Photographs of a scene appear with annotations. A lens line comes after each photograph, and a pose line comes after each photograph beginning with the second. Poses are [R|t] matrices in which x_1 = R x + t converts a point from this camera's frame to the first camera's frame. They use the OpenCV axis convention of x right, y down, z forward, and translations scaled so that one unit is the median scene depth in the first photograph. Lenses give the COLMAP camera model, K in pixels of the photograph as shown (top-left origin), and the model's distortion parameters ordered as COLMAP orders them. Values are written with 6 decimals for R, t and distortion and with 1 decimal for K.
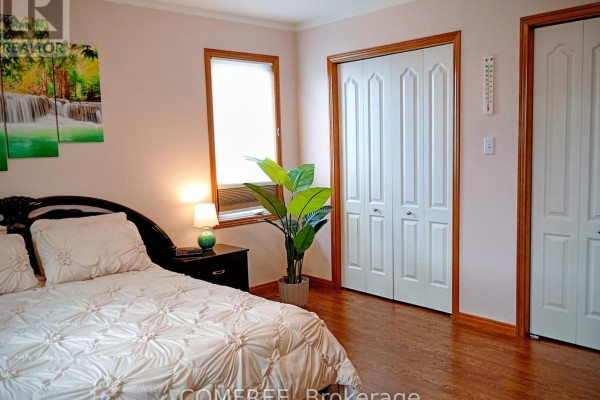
lens RADIAL K [[514.9, 0, 300.0], [0, 514.9, 200.0], [0, 0, 1]] dist [0.005397, 0.001324]
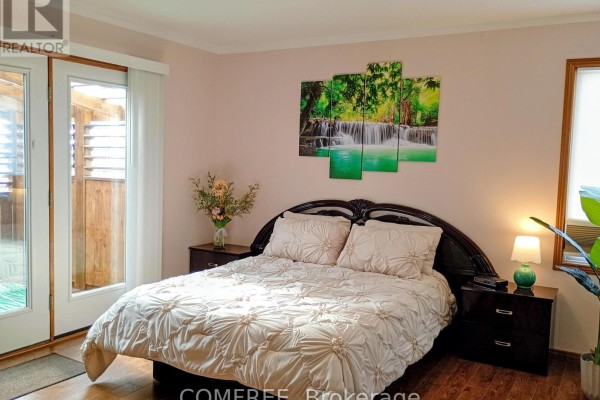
lens RADIAL K [[514.9, 0, 300.0], [0, 514.9, 200.0], [0, 0, 1]] dist [0.005397, 0.001324]
pose [[0.332263, 0.107075, -0.937089, 0.599783], [-0.145213, 0.987497, 0.061347, -0.060169], [0.931941, 0.115694, 0.343657, 0.373648]]
